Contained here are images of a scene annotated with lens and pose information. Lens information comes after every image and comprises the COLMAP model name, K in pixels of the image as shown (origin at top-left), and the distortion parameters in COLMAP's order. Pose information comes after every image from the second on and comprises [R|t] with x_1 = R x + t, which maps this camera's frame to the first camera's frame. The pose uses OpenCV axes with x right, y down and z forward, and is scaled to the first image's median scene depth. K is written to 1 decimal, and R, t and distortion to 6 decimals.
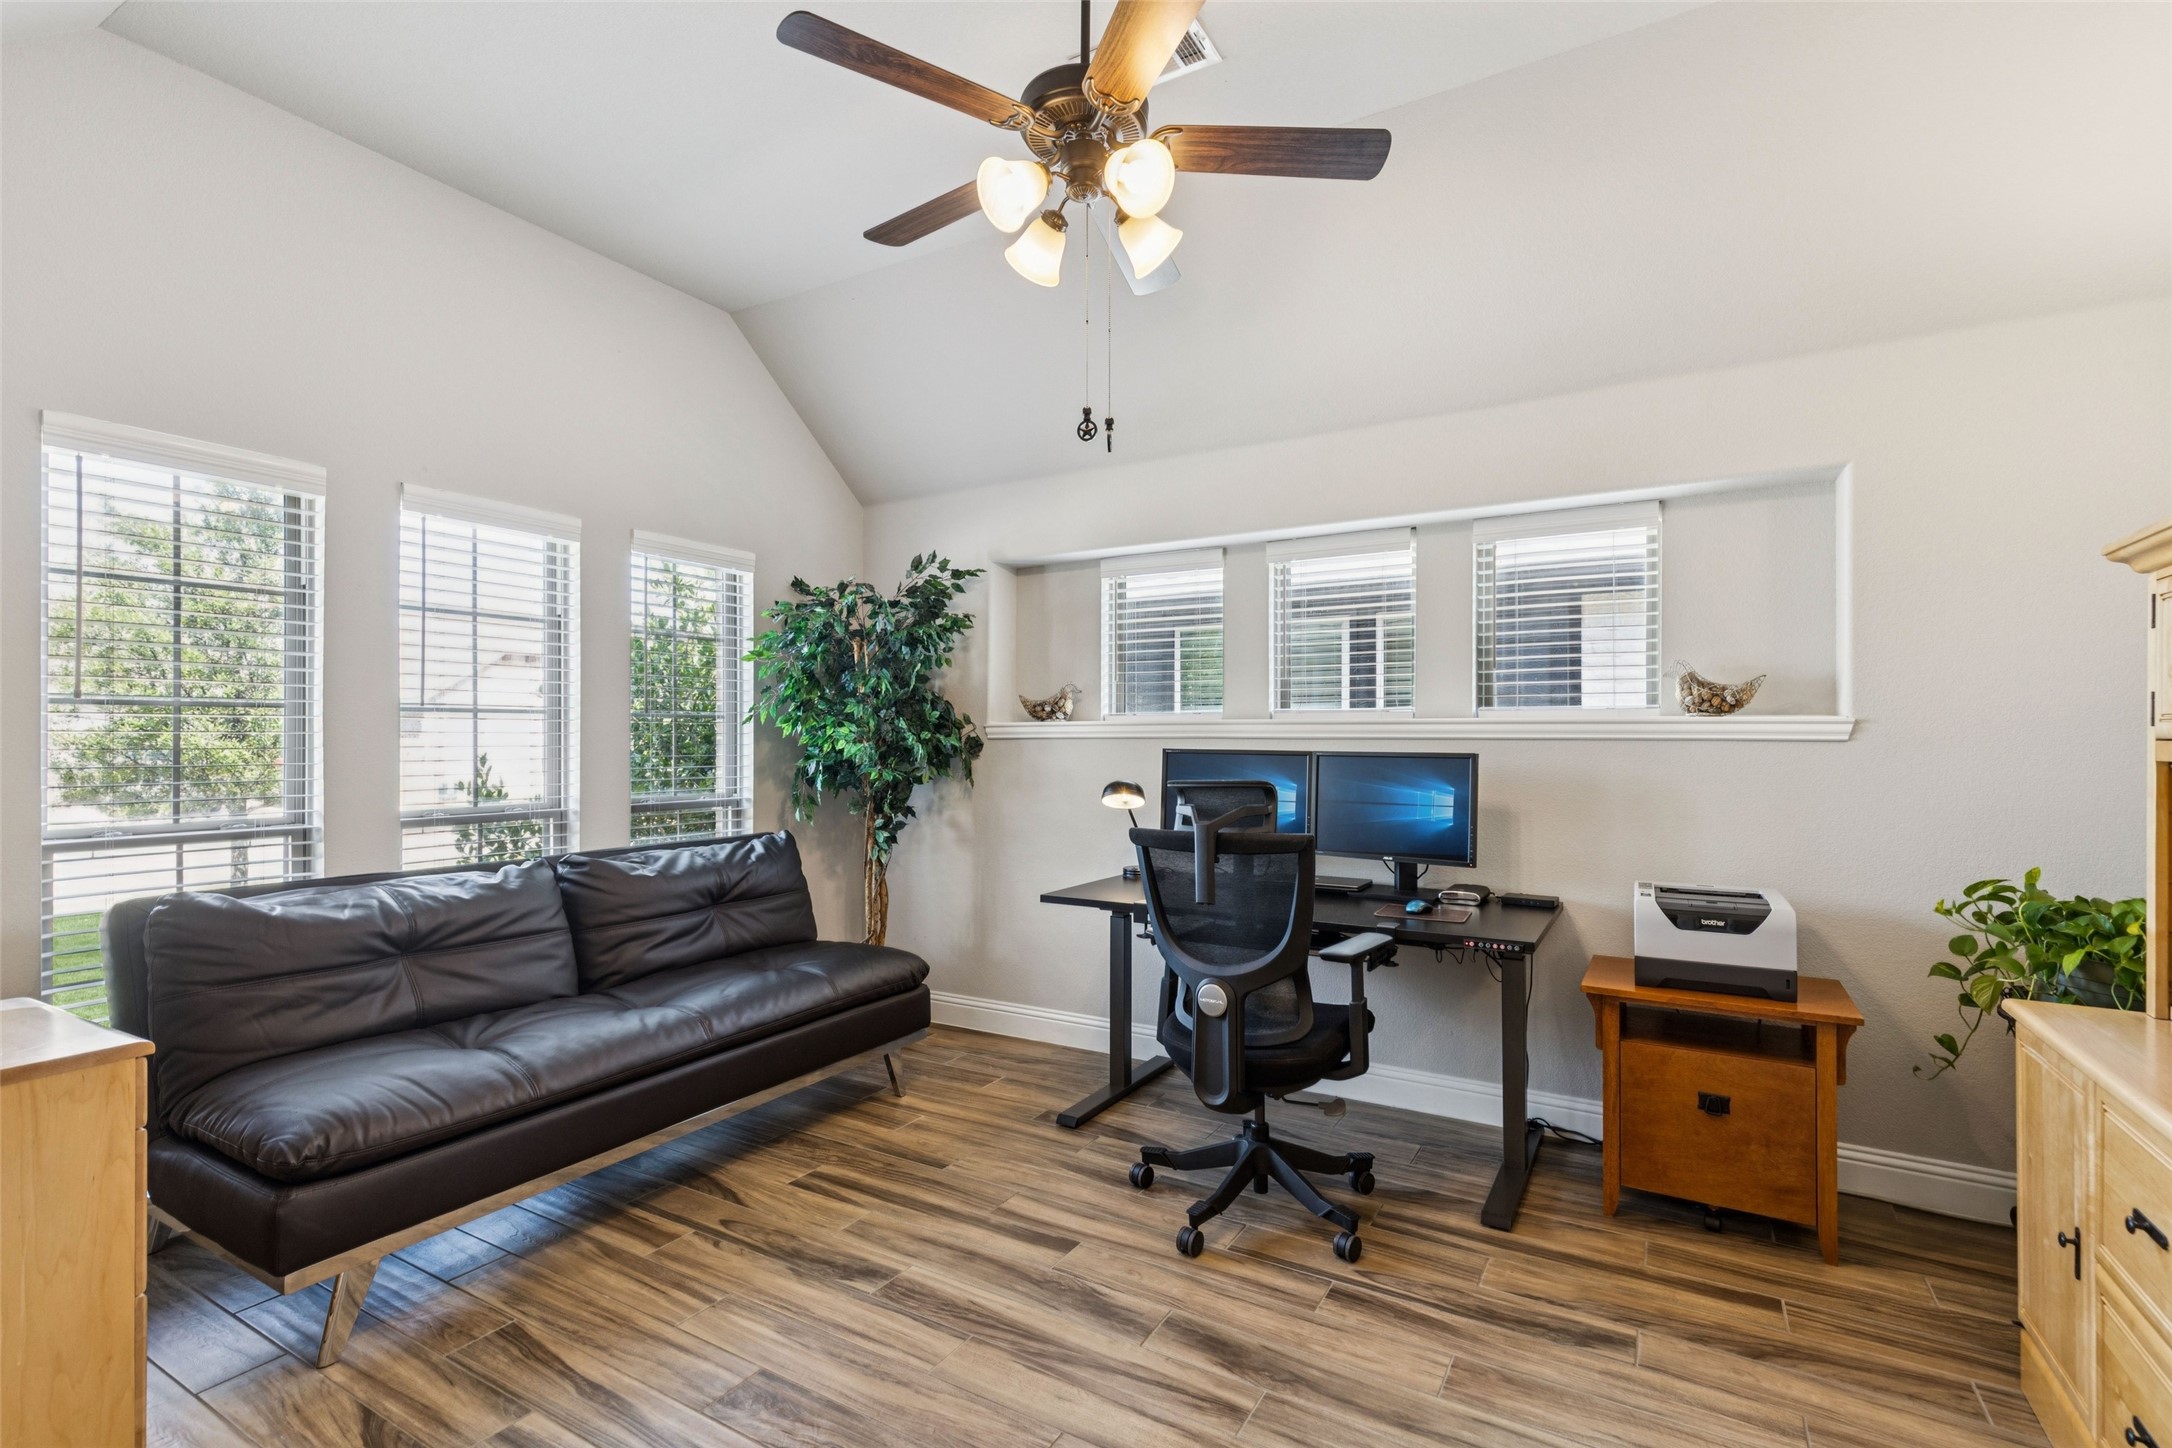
lens RADIAL K [[982.6, 0, 1084.6], [0, 982.6, 729.9], [0, 0, 1]] dist [0.001780, -0.000116]
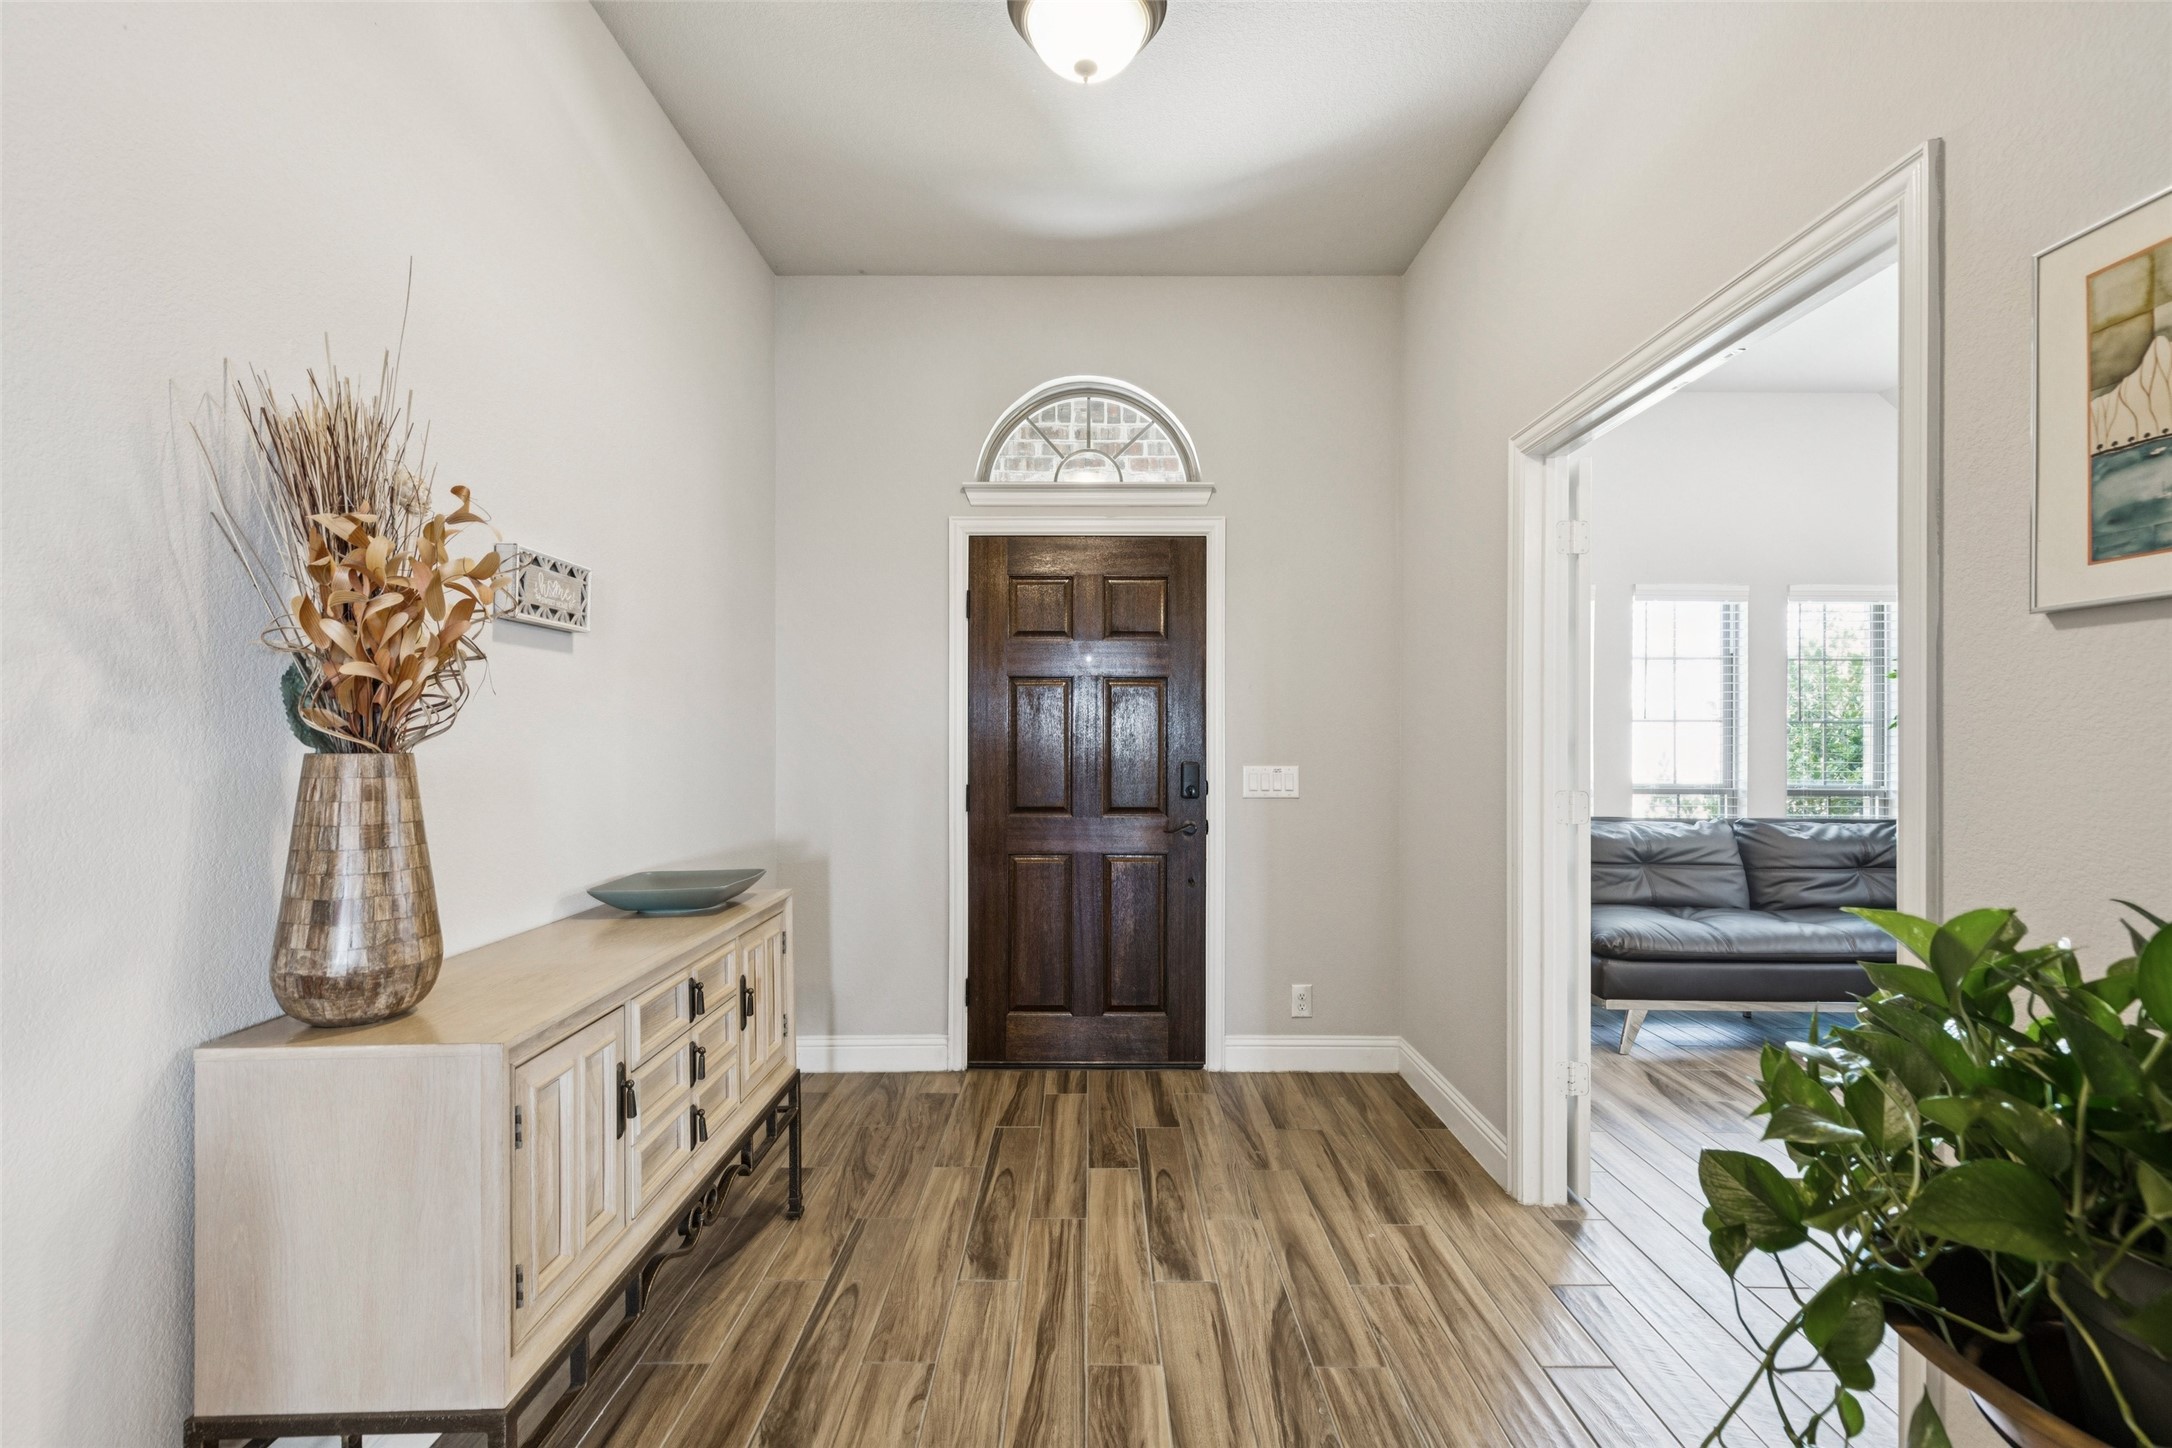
lens RADIAL K [[982.6, 0, 1082.8], [0, 982.6, 730.2], [0, 0, 1]] dist [0.001780, -0.000116]
pose [[0.507440, 0.001732, -0.861685, 0.236635], [0.000363, 0.999997, 0.002224, -0.008807], [0.861687, -0.001441, 0.507438, -0.580337]]
